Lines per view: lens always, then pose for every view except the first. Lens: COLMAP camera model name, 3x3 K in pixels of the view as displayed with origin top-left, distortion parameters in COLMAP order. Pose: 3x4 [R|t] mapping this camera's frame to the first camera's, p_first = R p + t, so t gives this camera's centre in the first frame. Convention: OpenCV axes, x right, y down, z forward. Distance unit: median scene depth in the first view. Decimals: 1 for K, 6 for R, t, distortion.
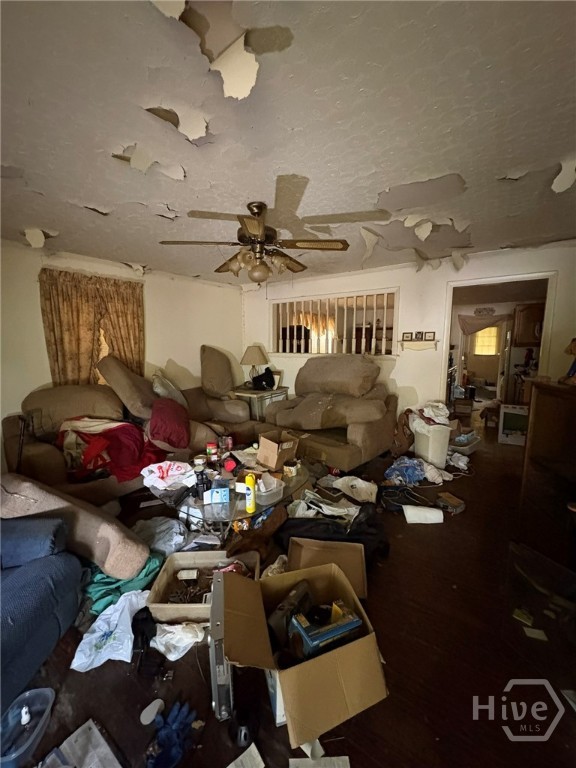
lens RADIAL K [[306.5, 0, 288.2], [0, 306.5, 385.2], [0, 0, 1]] dist [-0.000176, 0.000396]
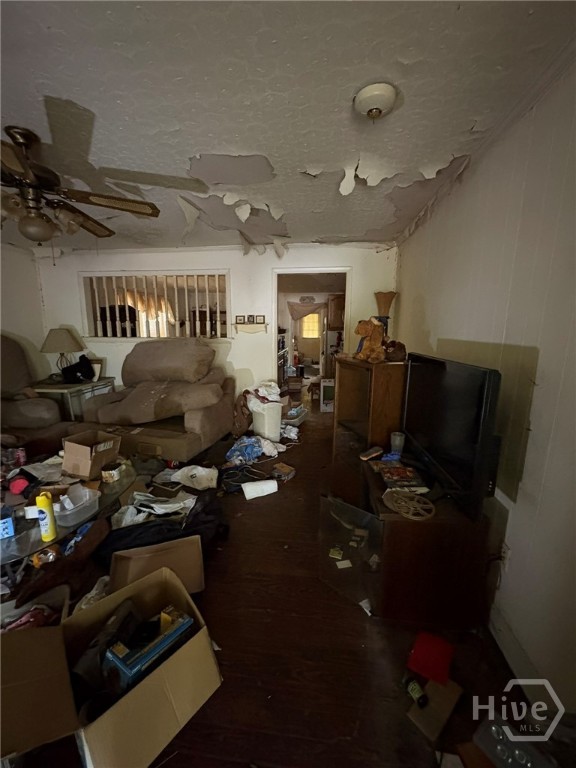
lens RADIAL K [[306.5, 0, 289.2], [0, 306.5, 386.0], [0, 0, 1]] dist [-0.000176, 0.000396]
pose [[0.881800, -0.082368, 0.464374, 0.050246], [0.058663, 0.996140, 0.065295, 0.005209], [-0.467960, -0.030335, 0.883229, 0.021797]]
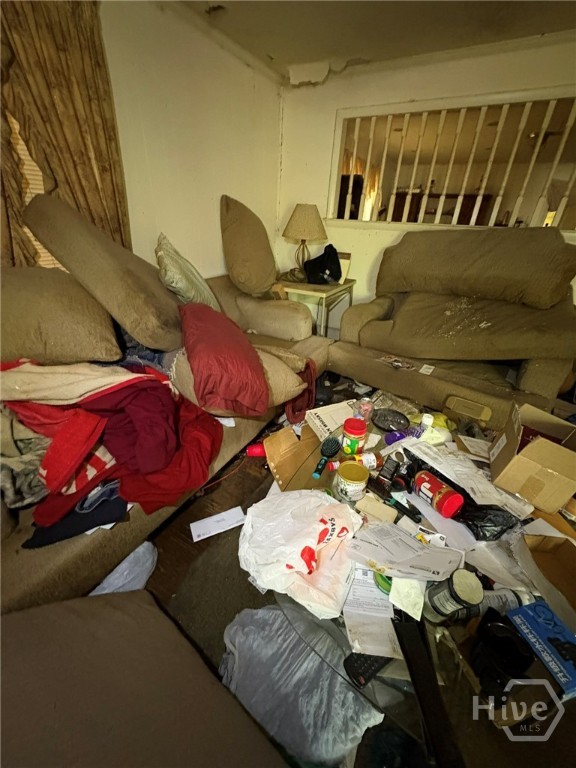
lens RADIAL K [[306.5, 0, 292.0], [0, 306.5, 388.2], [0, 0, 1]] dist [-0.000176, 0.000396]
pose [[0.994606, -0.002250, 0.103697, -0.315169], [-0.035027, 0.933747, 0.356215, -0.009850], [-0.097628, -0.357926, 0.928632, 0.512286]]
